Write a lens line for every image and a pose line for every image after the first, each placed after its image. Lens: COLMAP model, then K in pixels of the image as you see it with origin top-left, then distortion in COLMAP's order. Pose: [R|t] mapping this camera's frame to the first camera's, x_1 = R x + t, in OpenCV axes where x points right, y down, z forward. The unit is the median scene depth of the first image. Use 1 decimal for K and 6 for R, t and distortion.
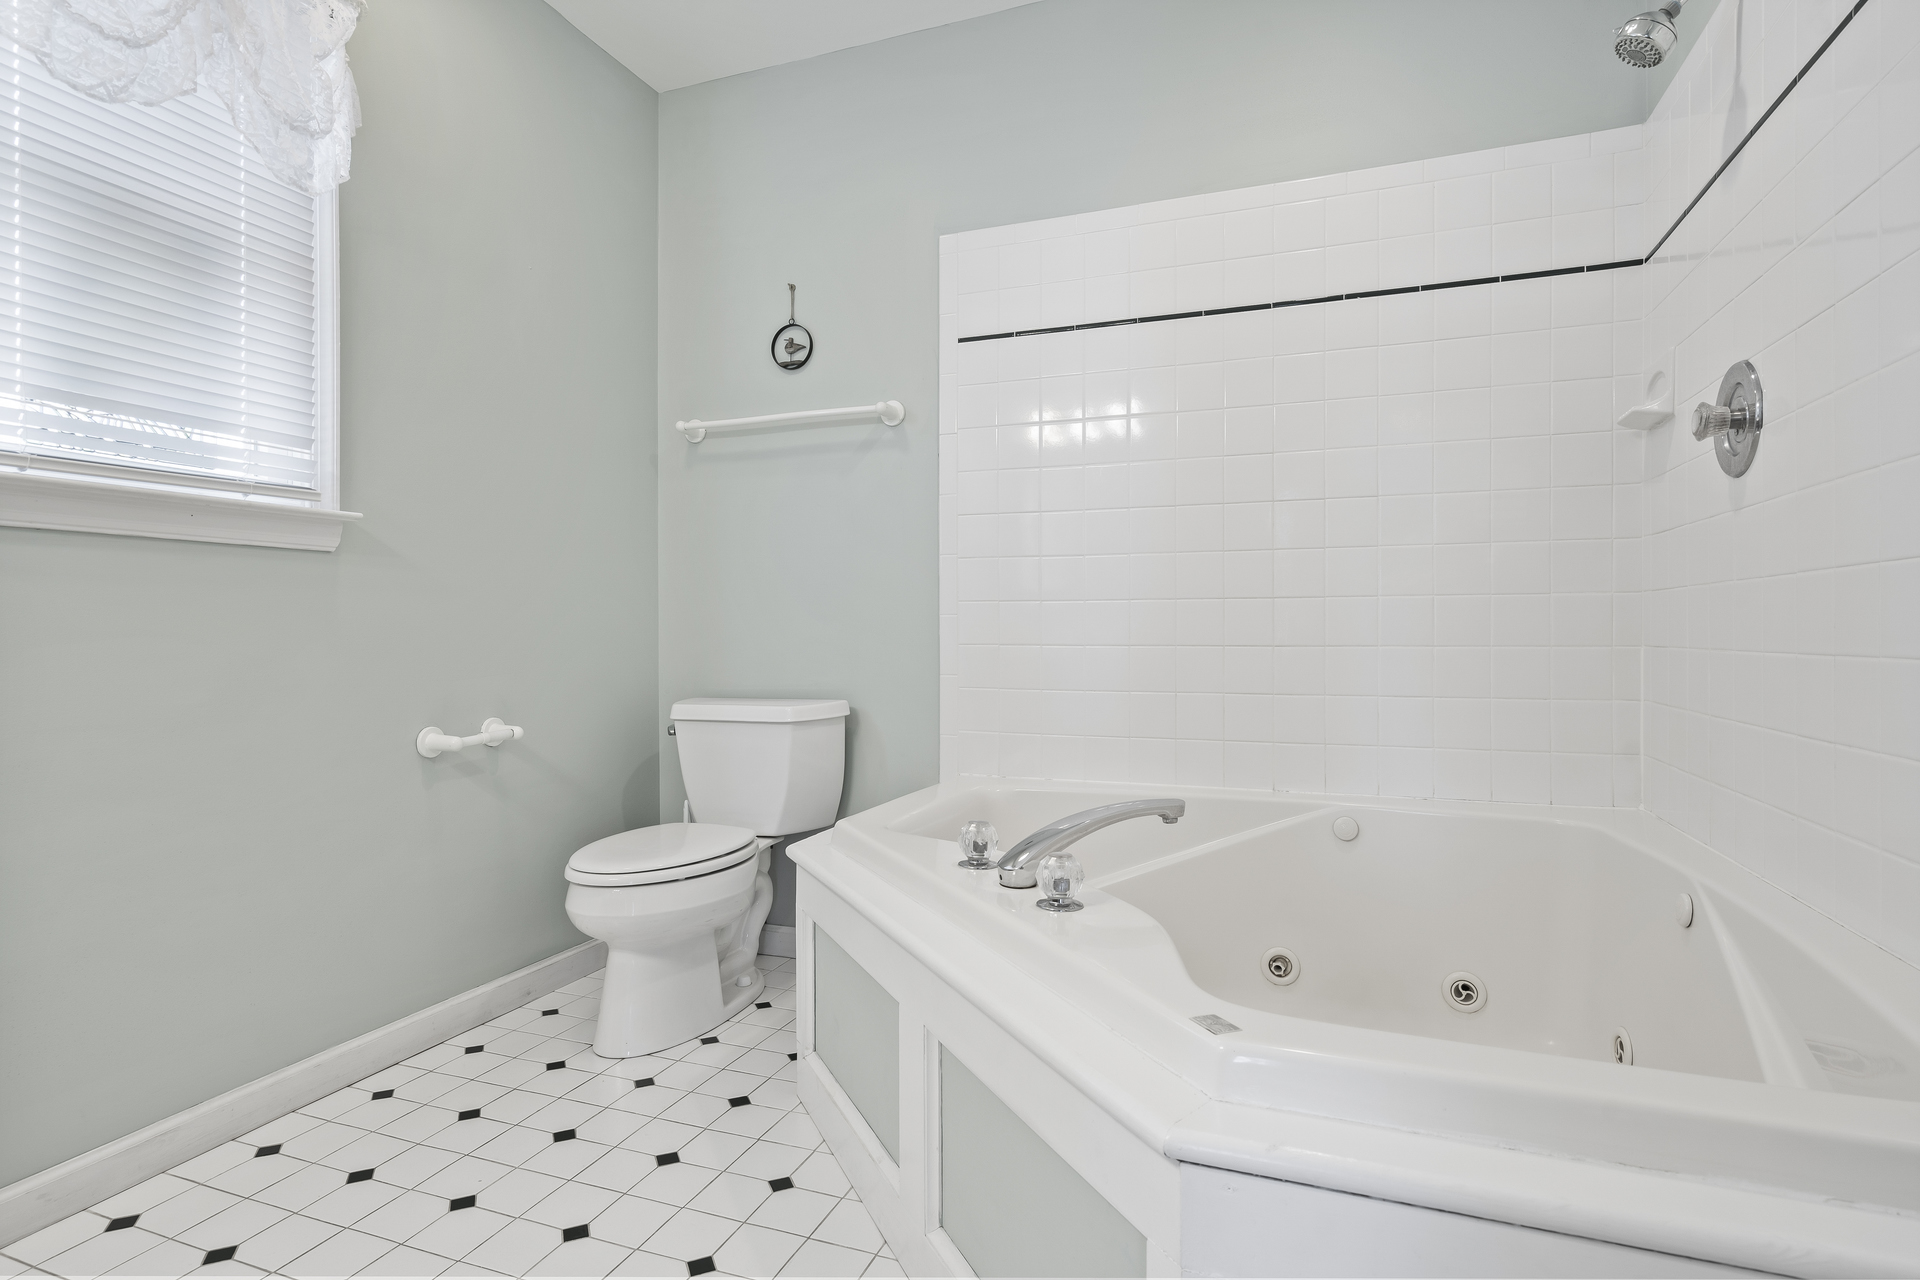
lens RADIAL K [[994.0, 0, 960.0], [0, 994.0, 640.0], [0, 0, 1]] dist [-0.000396, -0.000404]
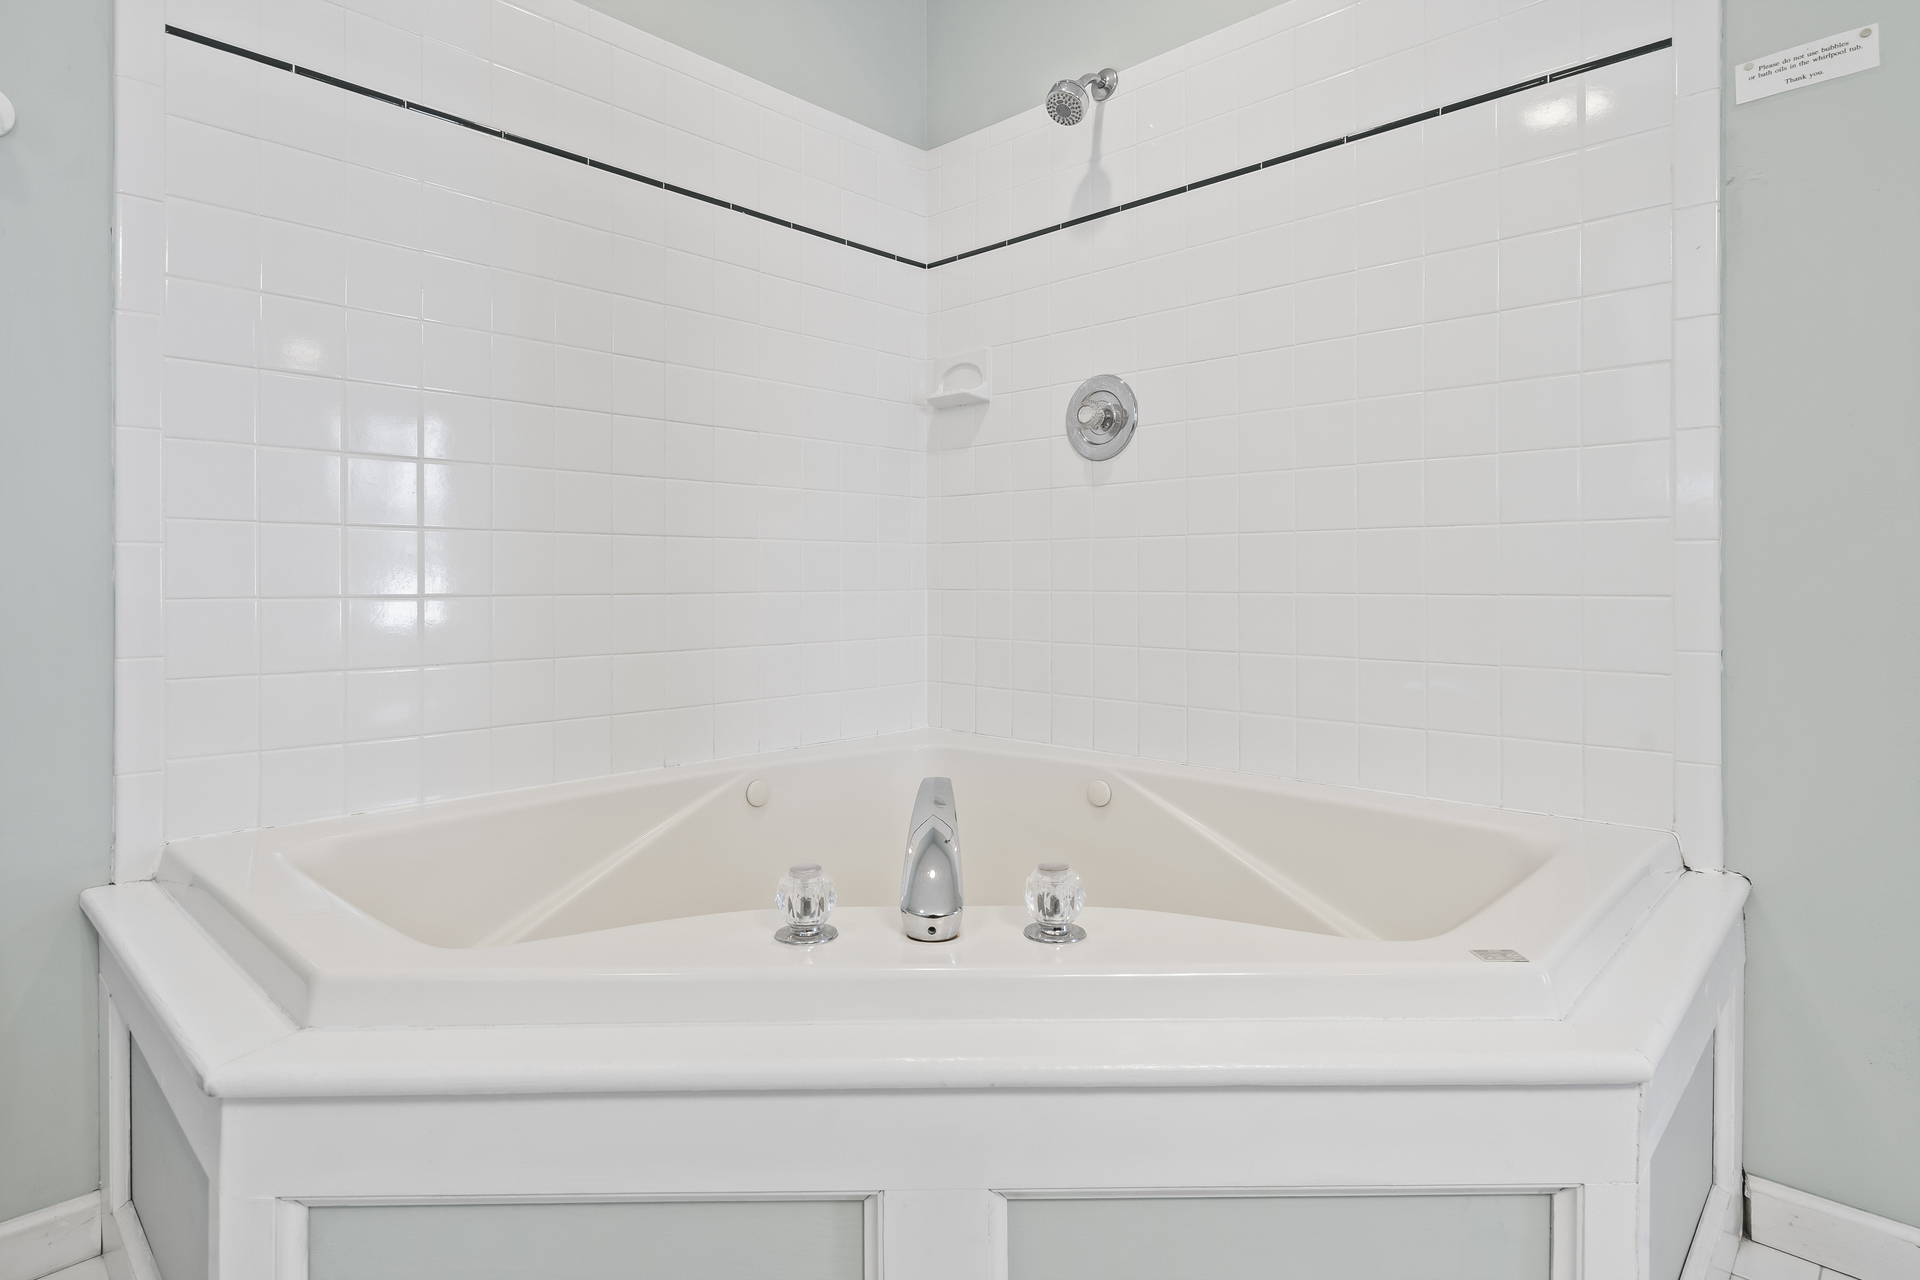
lens RADIAL K [[1012.6, 0, 960.3], [0, 1012.6, 583.7], [0, 0, 1]] dist [-0.001923, -0.000327]
pose [[0.387836, -0.005621, 0.921711, -0.540143], [0.007116, 0.999970, 0.003103, -0.005386], [-0.921701, 0.005355, 0.387865, 0.641018]]
